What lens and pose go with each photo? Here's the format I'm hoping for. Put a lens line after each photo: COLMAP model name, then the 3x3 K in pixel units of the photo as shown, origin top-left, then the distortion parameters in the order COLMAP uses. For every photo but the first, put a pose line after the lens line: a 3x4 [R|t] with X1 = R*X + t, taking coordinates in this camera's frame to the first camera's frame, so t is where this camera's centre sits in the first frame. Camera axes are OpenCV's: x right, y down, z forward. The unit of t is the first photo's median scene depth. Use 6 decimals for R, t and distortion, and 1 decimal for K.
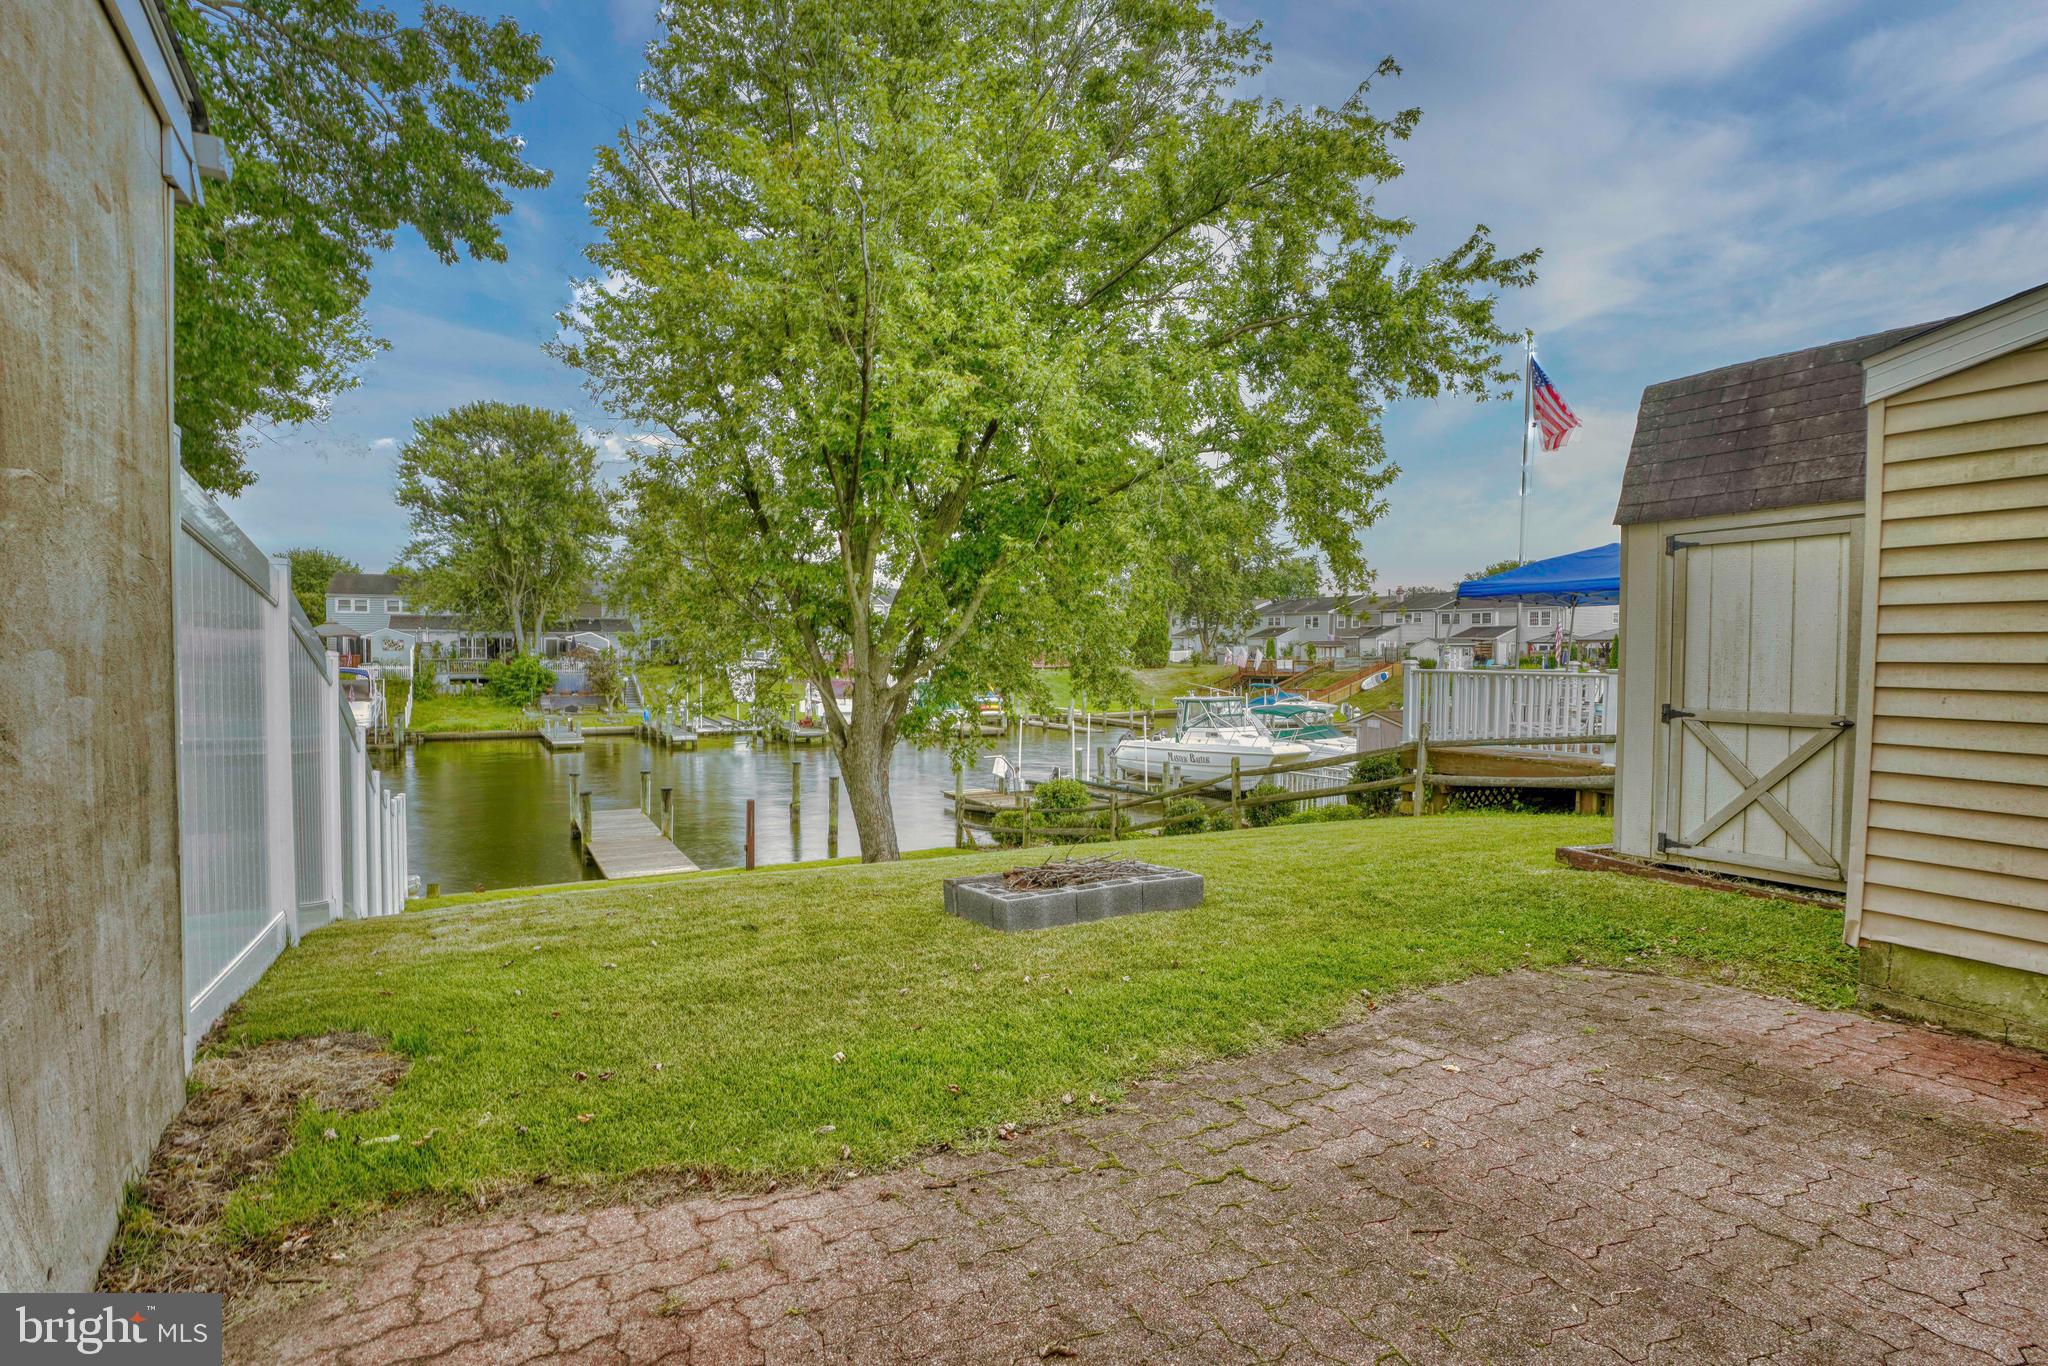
lens RADIAL K [[979.1, 0, 985.6], [0, 979.1, 688.1], [0, 0, 1]] dist [-0.050237, 0.000418]
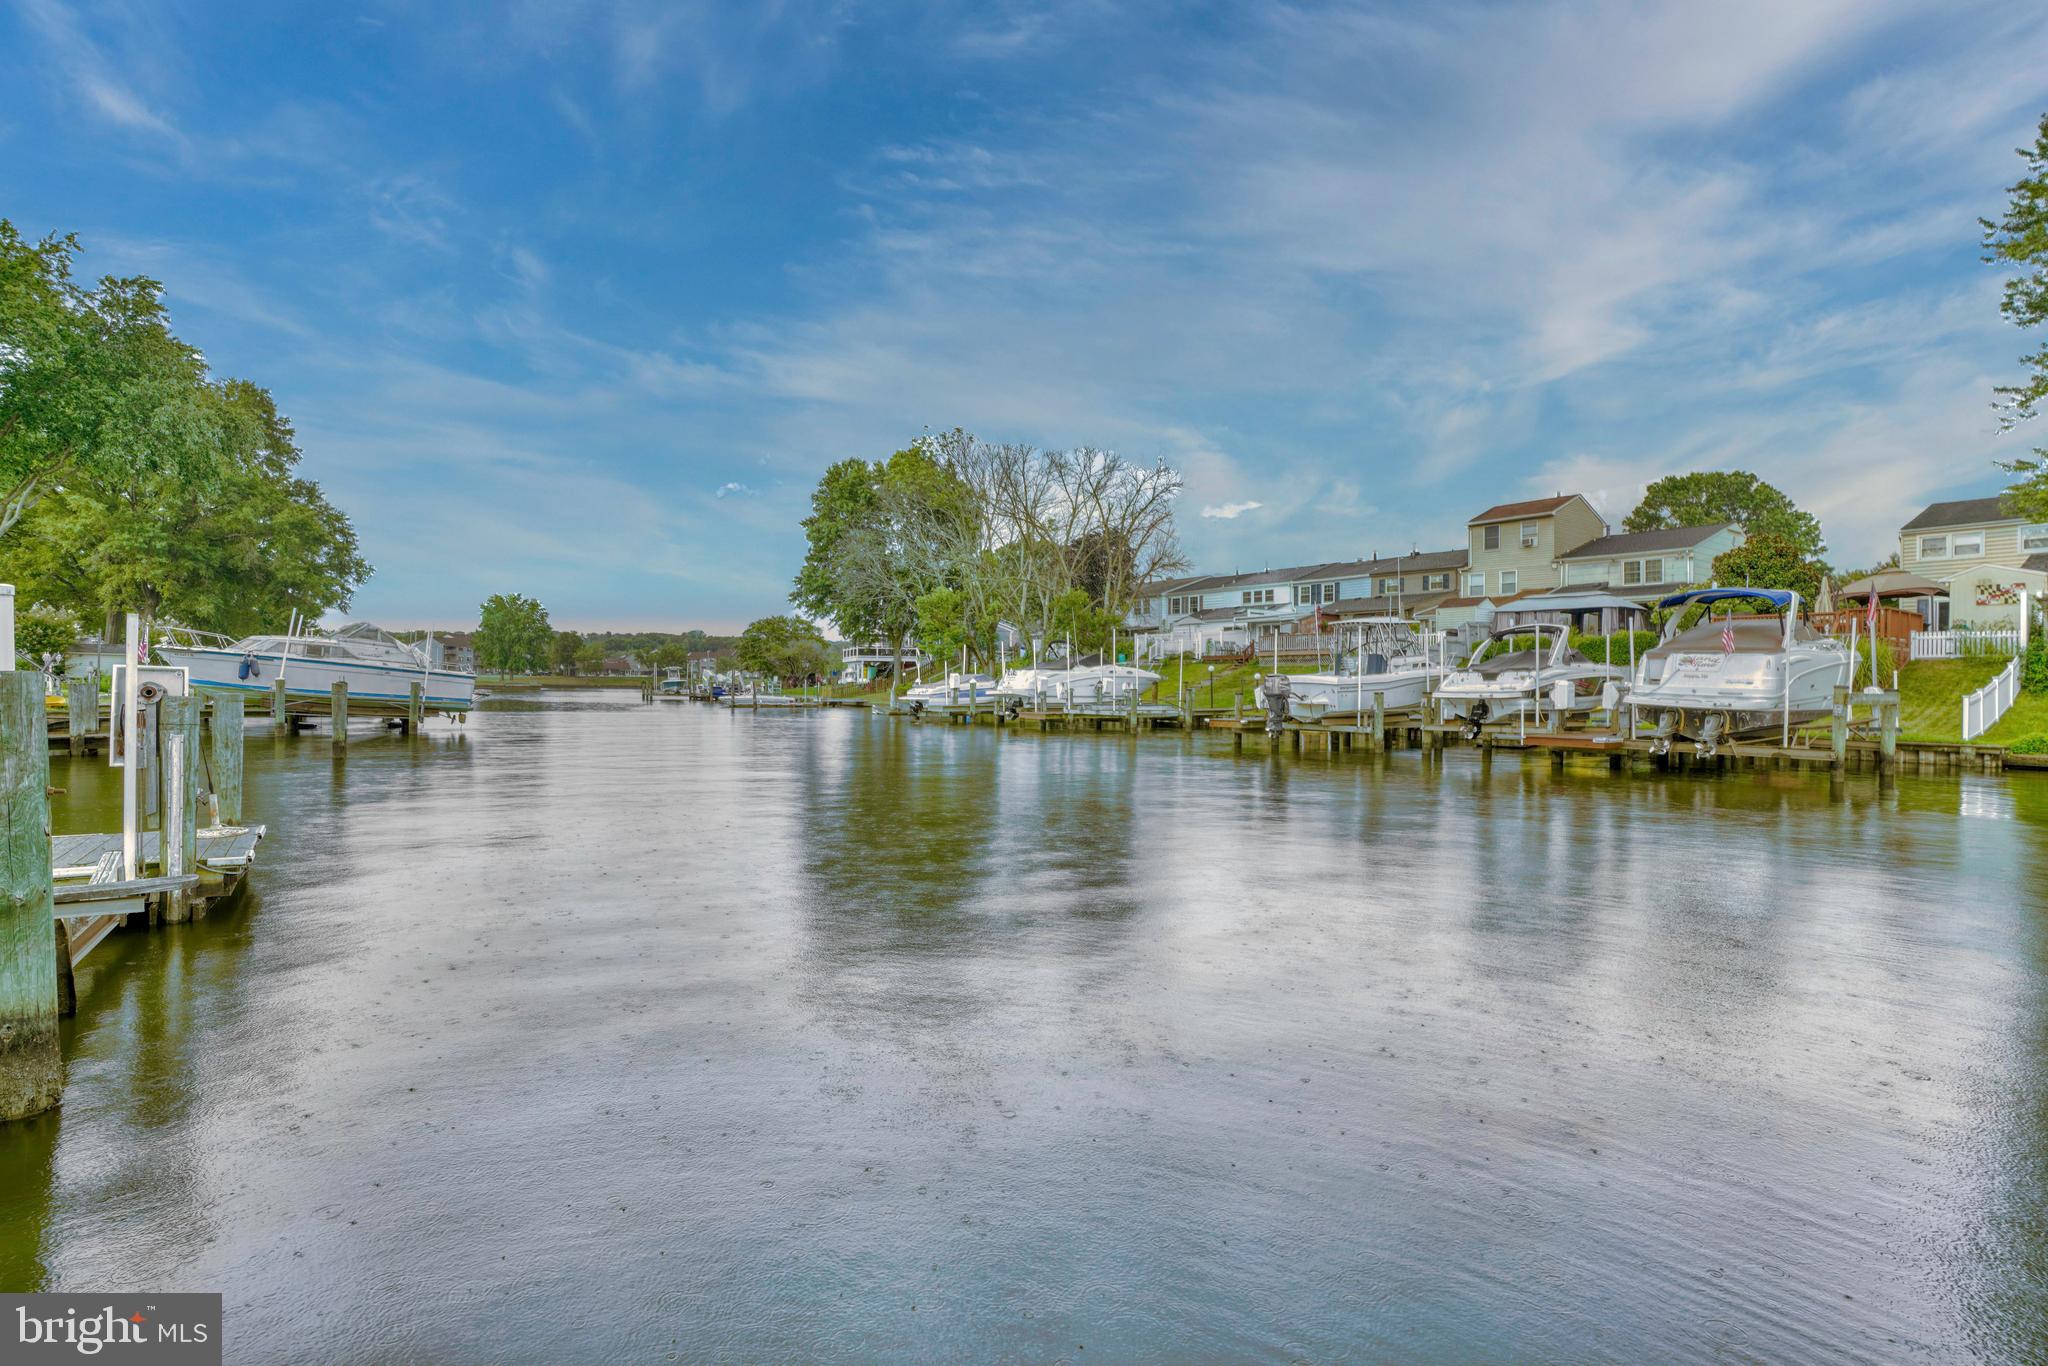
lens RADIAL K [[988.8, 0, 1024.0], [0, 988.8, 683.0], [0, 0, 1]] dist [-0.050869, 0.027164]
pose [[0.125958, -0.005021, -0.992023, -0.169135], [-0.044623, 0.998946, -0.010722, 0.035269], [0.991032, 0.045618, 0.125601, 0.427810]]
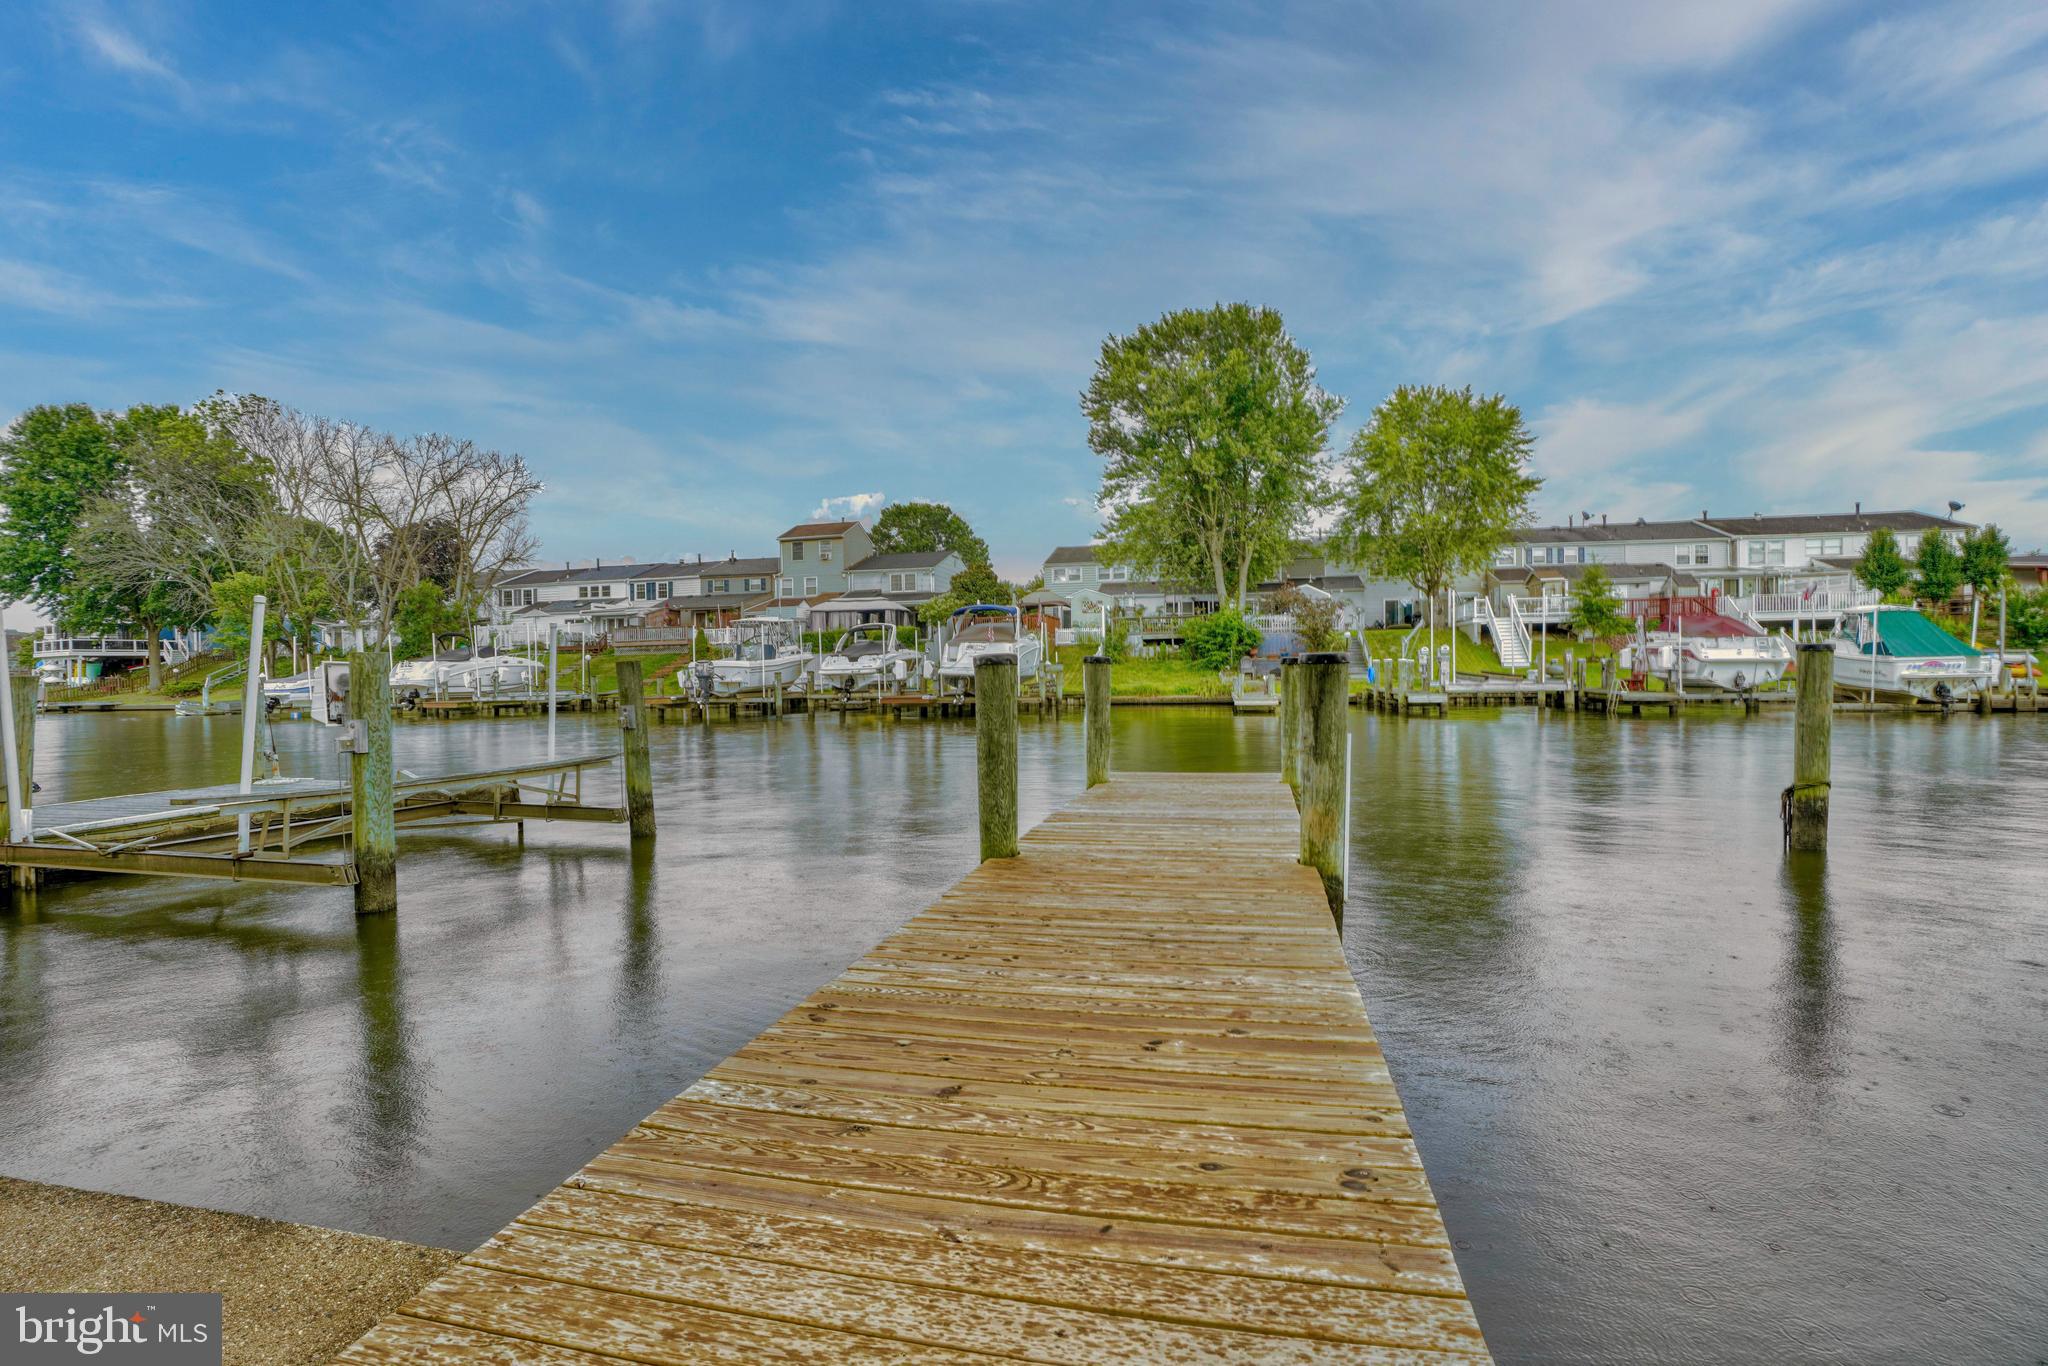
lens RADIAL K [[947.3, 0, 1017.6], [0, 947.3, 688.0], [0, 0, 1]] dist [-0.067230, 0.032980]
pose [[0.754477, -0.003846, -0.656315, -0.089811], [-0.003529, 0.999945, -0.009917, 0.042595], [0.656317, 0.009799, 0.754421, 0.297831]]
